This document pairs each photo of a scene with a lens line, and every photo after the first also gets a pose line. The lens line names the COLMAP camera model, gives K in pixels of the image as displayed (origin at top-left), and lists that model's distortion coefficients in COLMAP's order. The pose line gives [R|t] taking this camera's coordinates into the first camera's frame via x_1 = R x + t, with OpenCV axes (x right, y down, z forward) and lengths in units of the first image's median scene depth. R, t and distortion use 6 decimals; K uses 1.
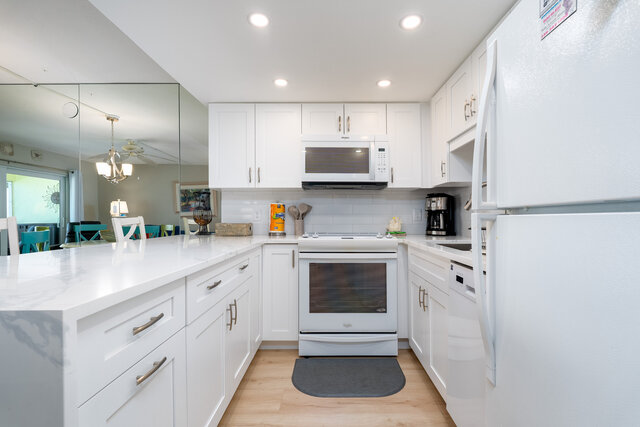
lens RADIAL K [[278.5, 0, 320.0], [0, 278.5, 213.5], [0, 0, 1]] dist [-0.010706, -0.000130]
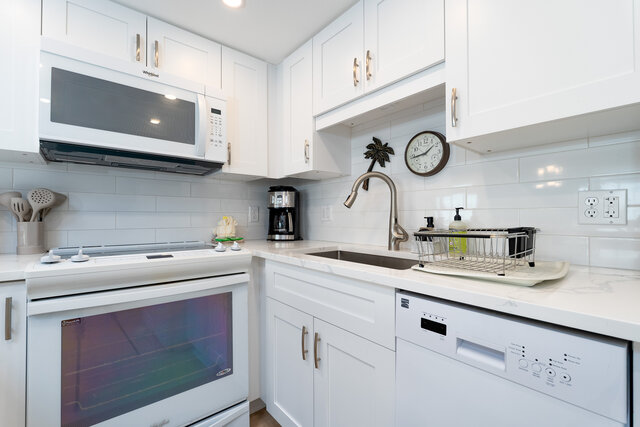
lens RADIAL K [[278.5, 0, 320.0], [0, 278.5, 213.5], [0, 0, 1]] dist [-0.010706, -0.000130]
pose [[0.745884, 0.008586, 0.666020, -0.022439], [-0.008236, 0.999959, -0.003668, 0.005836], [-0.666025, -0.002750, 0.745925, 0.360536]]
